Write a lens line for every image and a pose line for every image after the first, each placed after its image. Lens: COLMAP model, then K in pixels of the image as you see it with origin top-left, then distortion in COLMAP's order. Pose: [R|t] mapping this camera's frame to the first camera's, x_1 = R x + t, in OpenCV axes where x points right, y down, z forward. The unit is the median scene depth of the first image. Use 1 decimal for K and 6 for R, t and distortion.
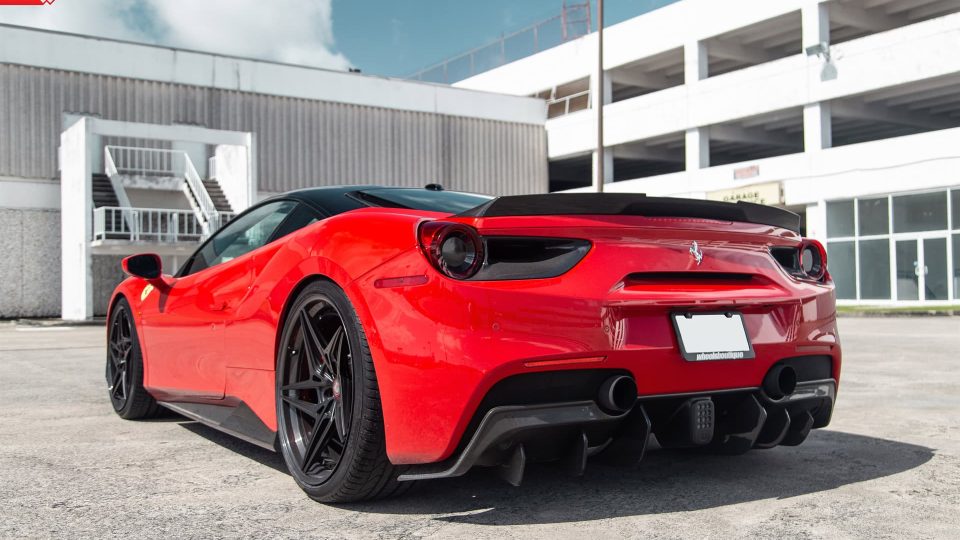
lens RADIAL K [[944.4, 0, 480.0], [0, 944.4, 270.0], [0, 0, 1]] dist [-0.023143, -0.016877]
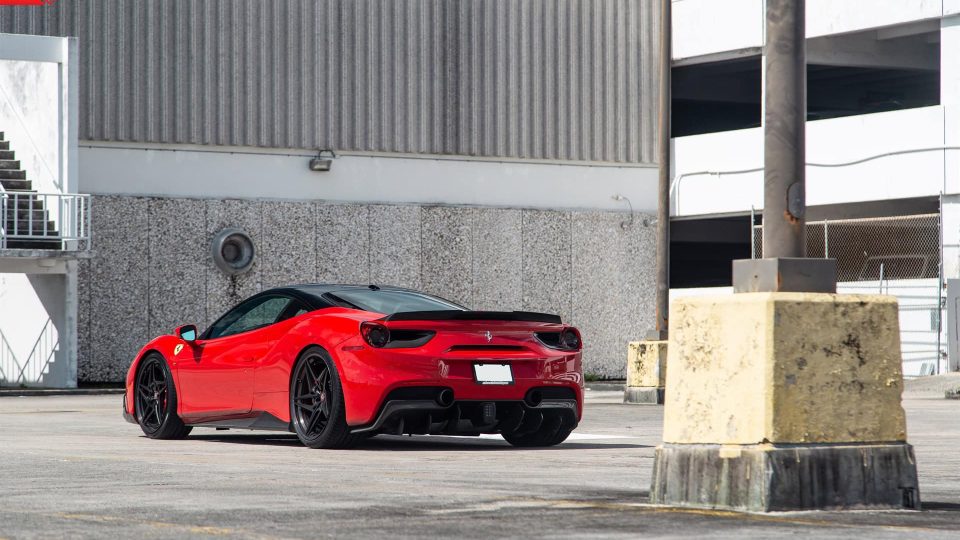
lens RADIAL K [[2507.4, 0, 480.0], [0, 2507.4, 270.0], [0, 0, 1]] dist [0.030420, 0.002333]
pose [[0.999406, 0.010501, -0.032834, 0.257013], [-0.010705, 0.999925, -0.006024, -0.087595], [0.032768, 0.006372, 0.999443, -3.087550]]
